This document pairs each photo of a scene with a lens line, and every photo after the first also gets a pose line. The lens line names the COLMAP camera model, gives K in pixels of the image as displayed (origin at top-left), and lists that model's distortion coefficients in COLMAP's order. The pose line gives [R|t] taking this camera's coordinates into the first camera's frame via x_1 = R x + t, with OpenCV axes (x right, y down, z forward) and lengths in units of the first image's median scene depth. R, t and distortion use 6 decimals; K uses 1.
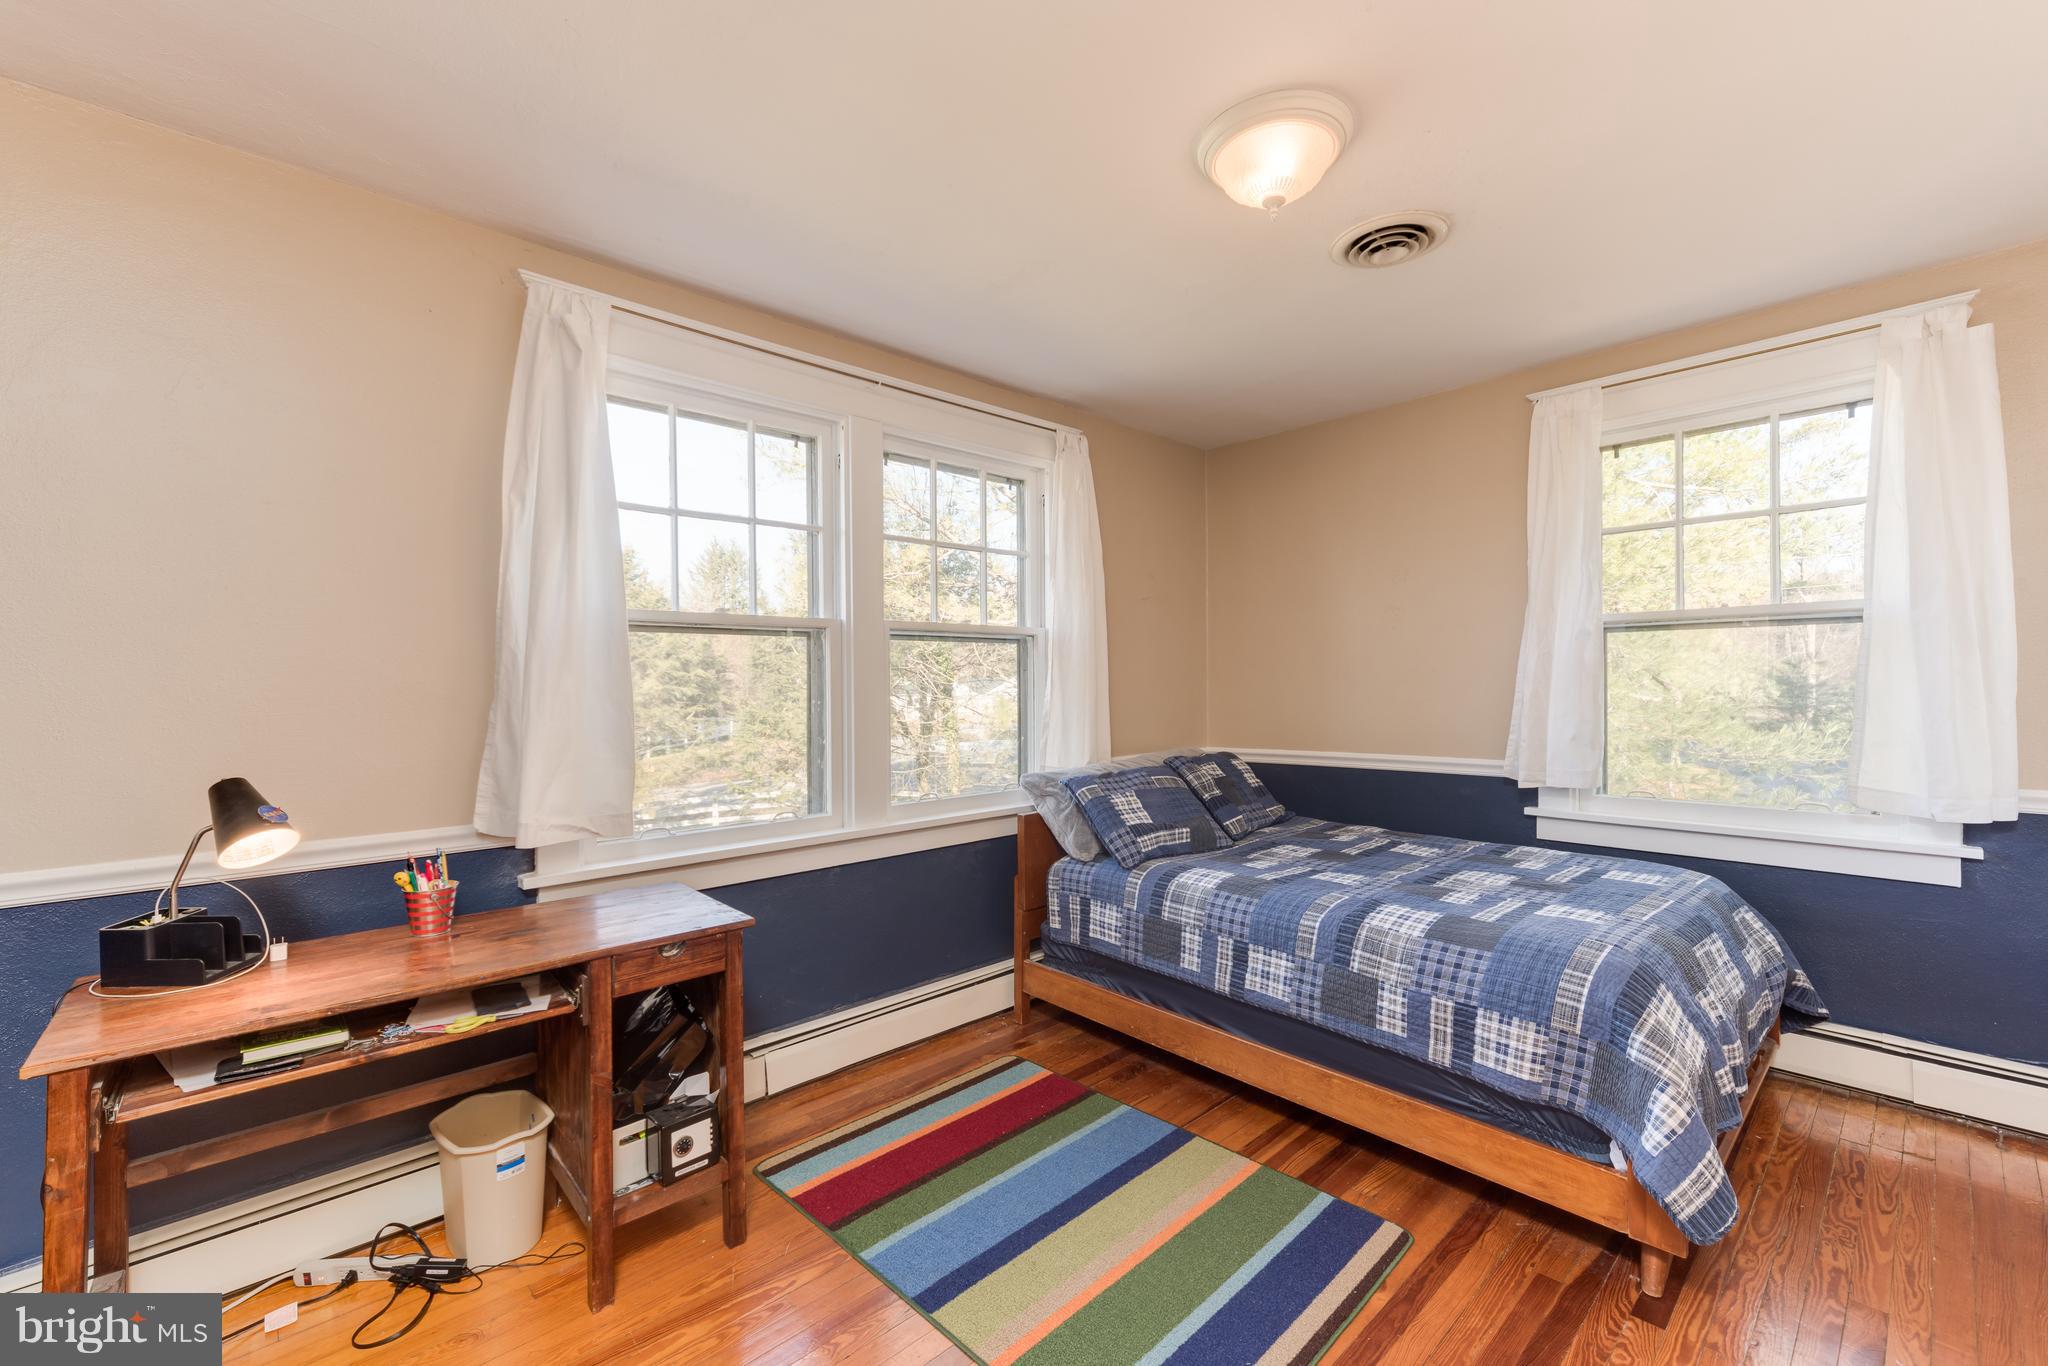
lens RADIAL K [[839.8, 0, 1020.6], [0, 839.8, 684.4], [0, 0, 1]] dist [0.008784, -0.000177]
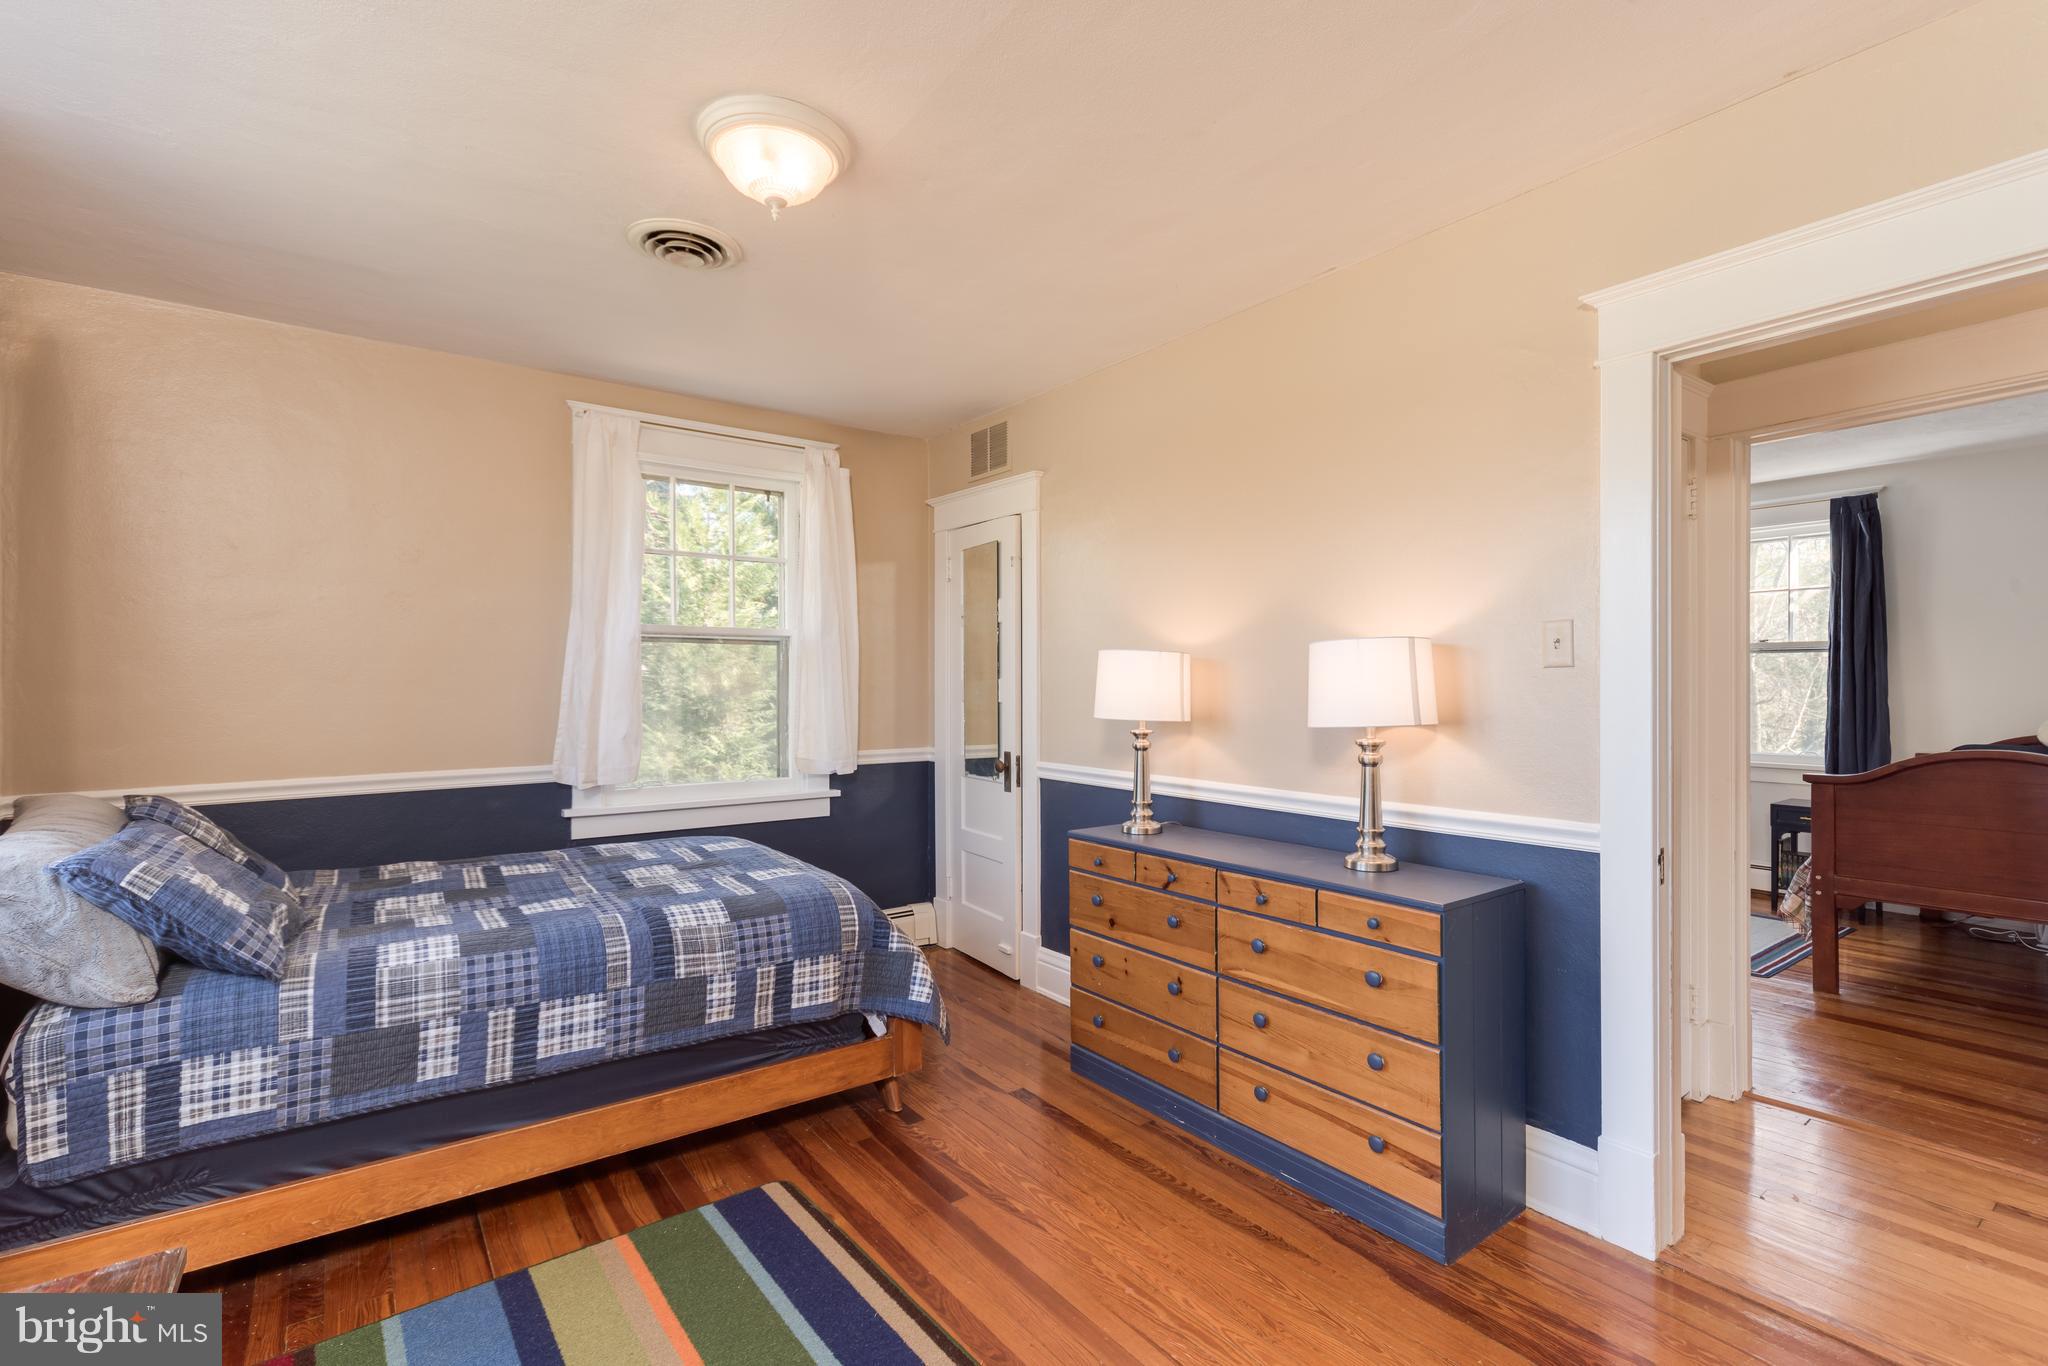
lens RADIAL K [[931.8, 0, 1020.3], [0, 931.8, 684.3], [0, 0, 1]] dist [0.005820, 0.001188]
pose [[0.112207, 0.009860, 0.993636, -0.609782], [0.000157, 0.999951, -0.009940, 0.010930], [-0.993685, 0.001271, 0.112200, 0.465646]]
